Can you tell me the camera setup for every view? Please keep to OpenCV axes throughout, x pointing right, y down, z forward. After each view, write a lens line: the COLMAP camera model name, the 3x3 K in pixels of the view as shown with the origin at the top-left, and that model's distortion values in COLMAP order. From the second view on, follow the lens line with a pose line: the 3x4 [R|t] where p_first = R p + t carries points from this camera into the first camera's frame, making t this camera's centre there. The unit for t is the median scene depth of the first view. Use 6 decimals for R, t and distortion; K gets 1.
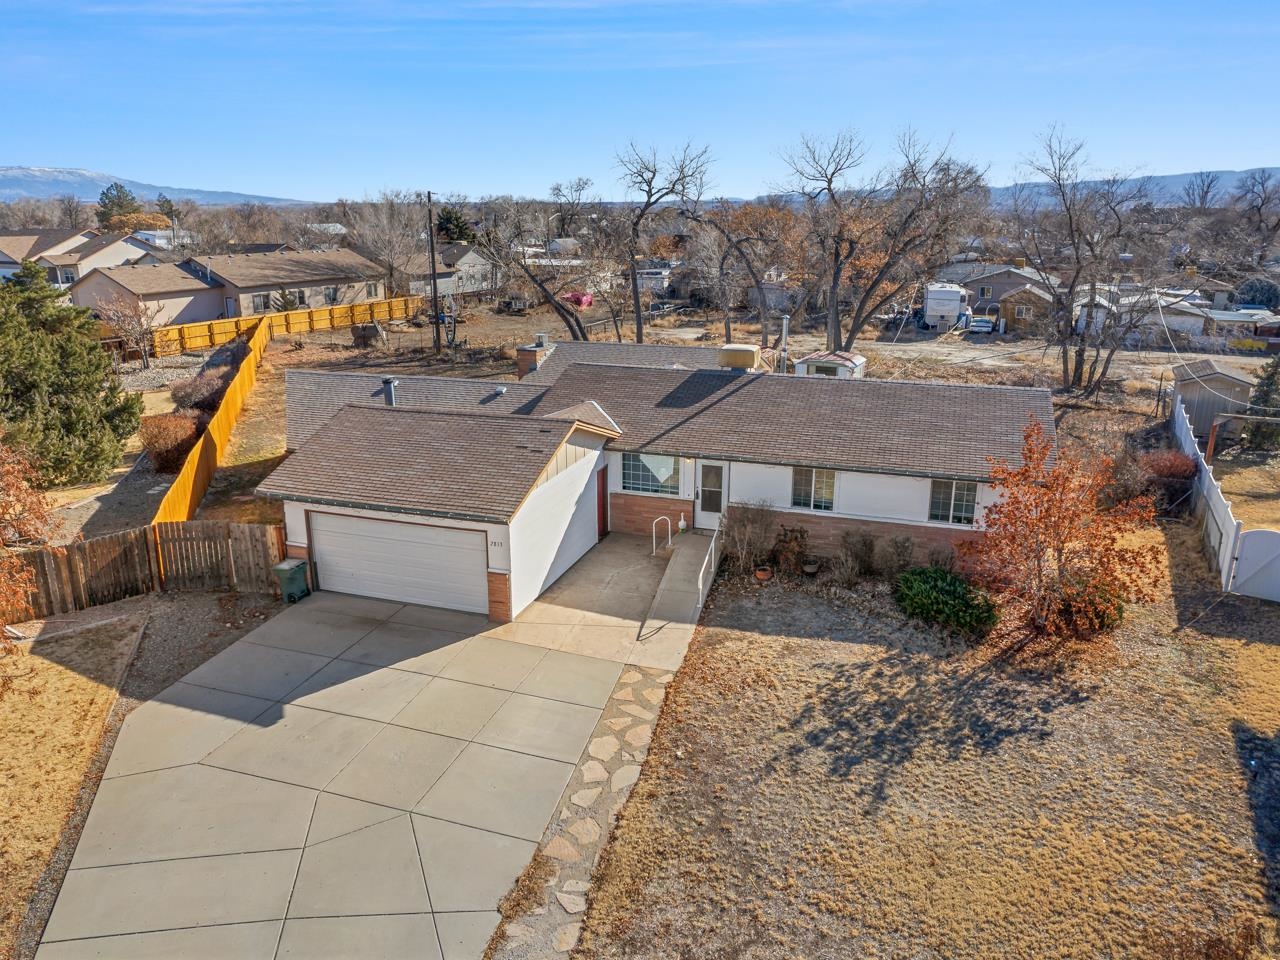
lens RADIAL K [[843.6, 0, 640.0], [0, 843.6, 480.0], [0, 0, 1]] dist [-0.037436, 0.006702]
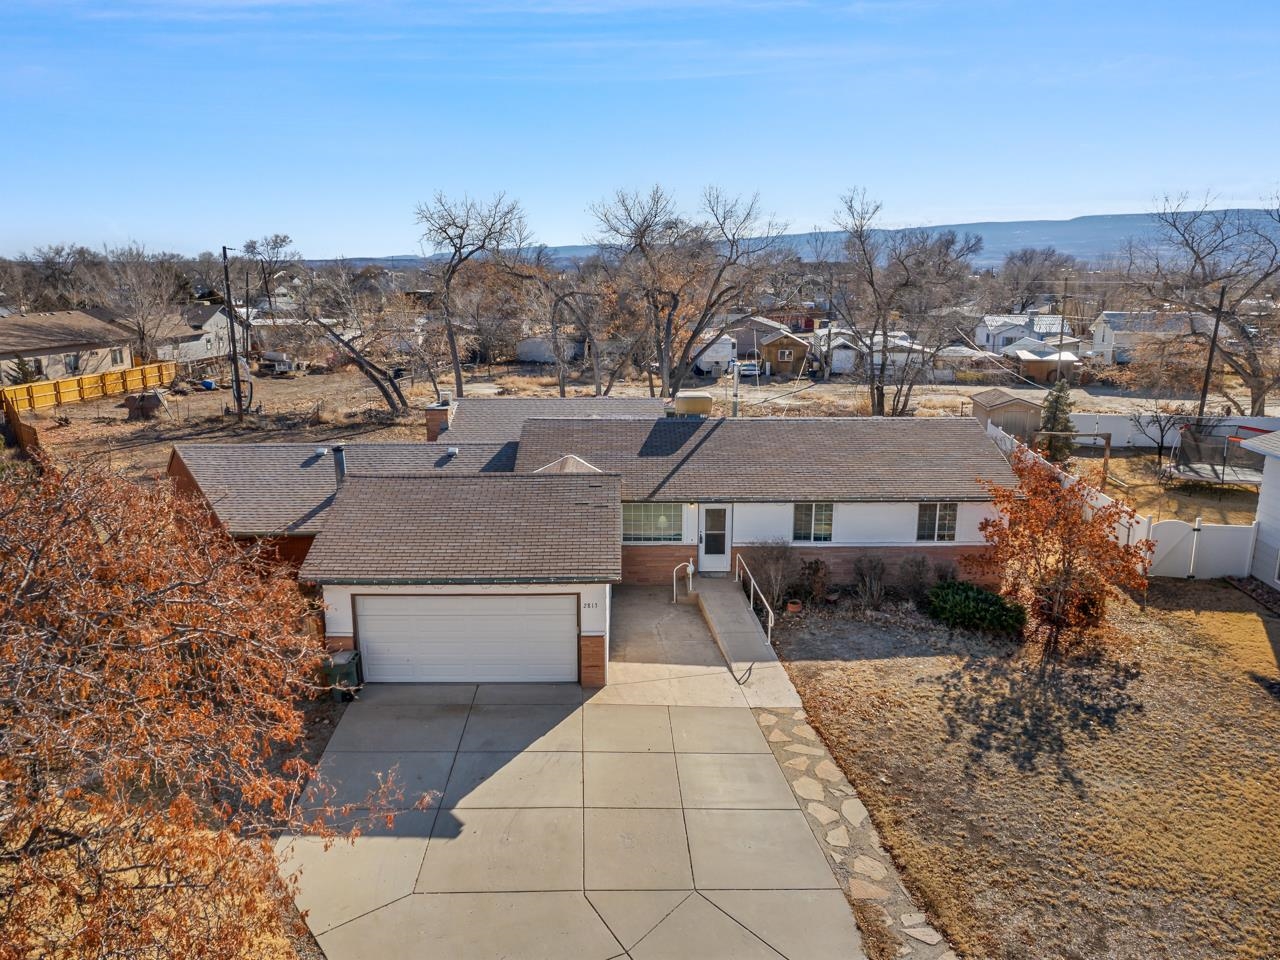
lens RADIAL K [[843.6, 0, 640.0], [0, 843.6, 480.0], [0, 0, 1]] dist [-0.037436, 0.006702]
pose [[0.951881, -0.074845, 0.297189, -0.360785], [0.093294, 0.994463, -0.048370, -0.013229], [-0.291924, 0.073769, 0.953593, 0.054958]]
